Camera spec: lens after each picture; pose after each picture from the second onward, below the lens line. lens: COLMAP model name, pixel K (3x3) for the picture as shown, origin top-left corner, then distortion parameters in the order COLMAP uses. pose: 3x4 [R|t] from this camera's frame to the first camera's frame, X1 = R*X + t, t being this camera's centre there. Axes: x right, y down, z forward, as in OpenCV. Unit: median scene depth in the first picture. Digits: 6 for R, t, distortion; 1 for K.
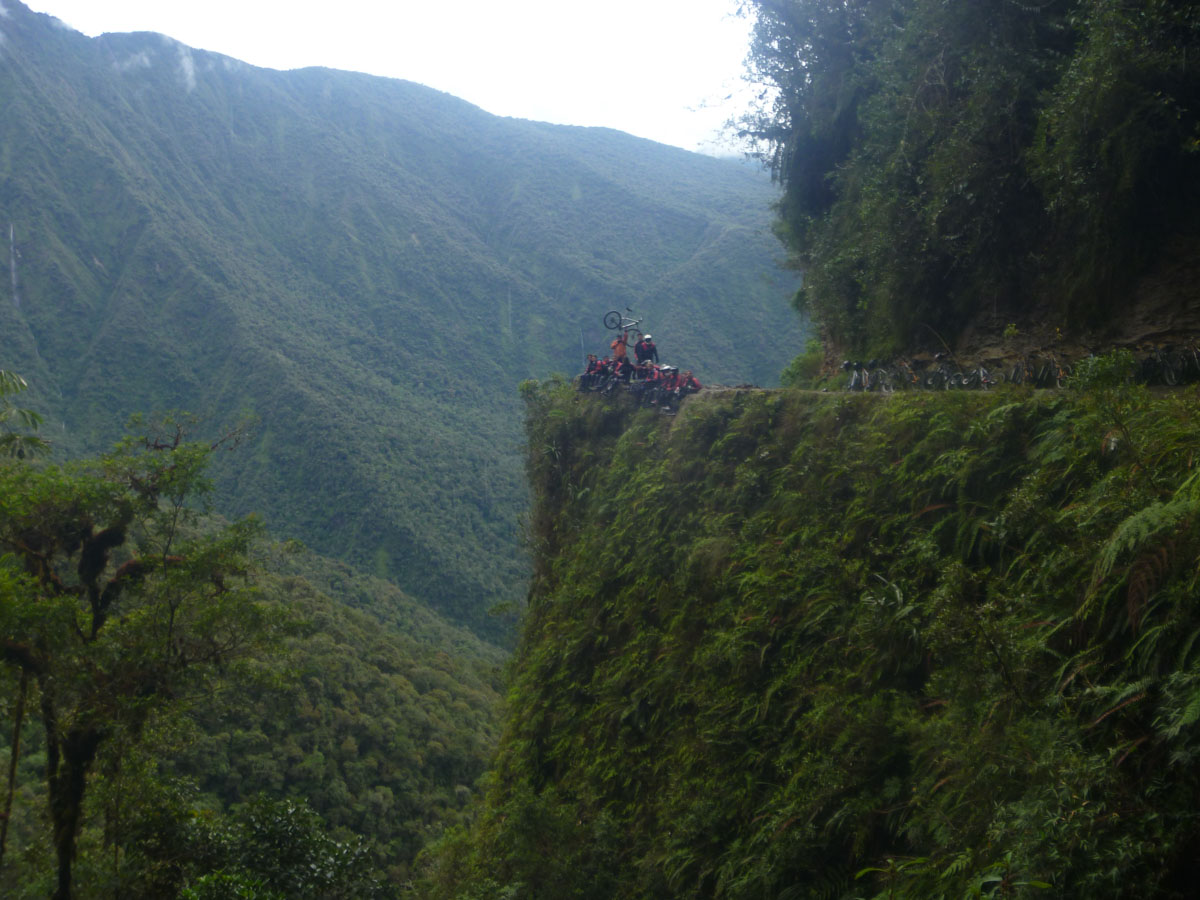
lens RADIAL K [[1309.1, 0, 576.1], [0, 1309.1, 469.7], [0, 0, 1]] dist [-0.069480, 0.000000]
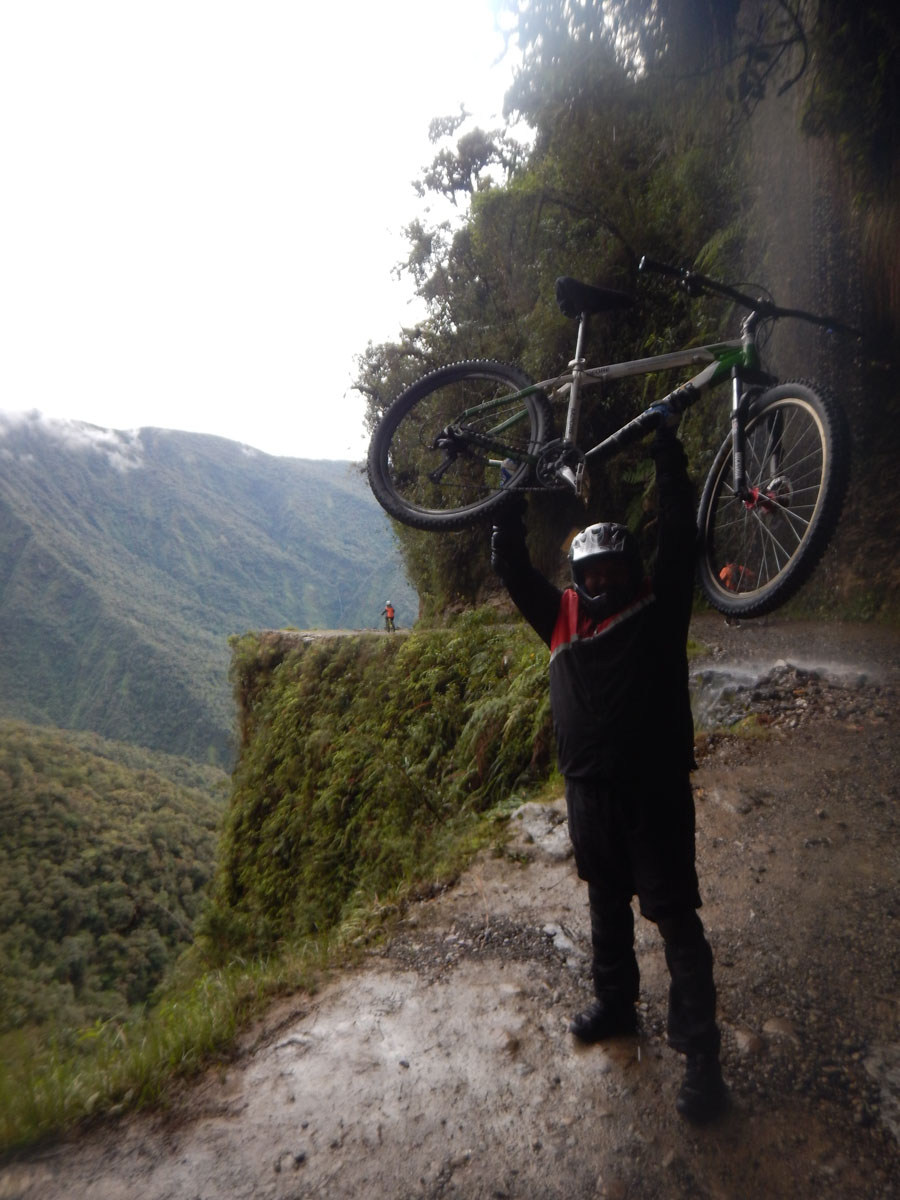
lens RADIAL K [[849.3, 0, 471.9], [0, 849.3, 620.5], [0, 0, 1]] dist [0.017225, -0.017307]
pose [[0.987922, -0.064853, 0.140726, 0.117751], [0.074037, 0.995386, -0.061032, -0.003632], [-0.136118, 0.070714, 0.988166, -0.039287]]
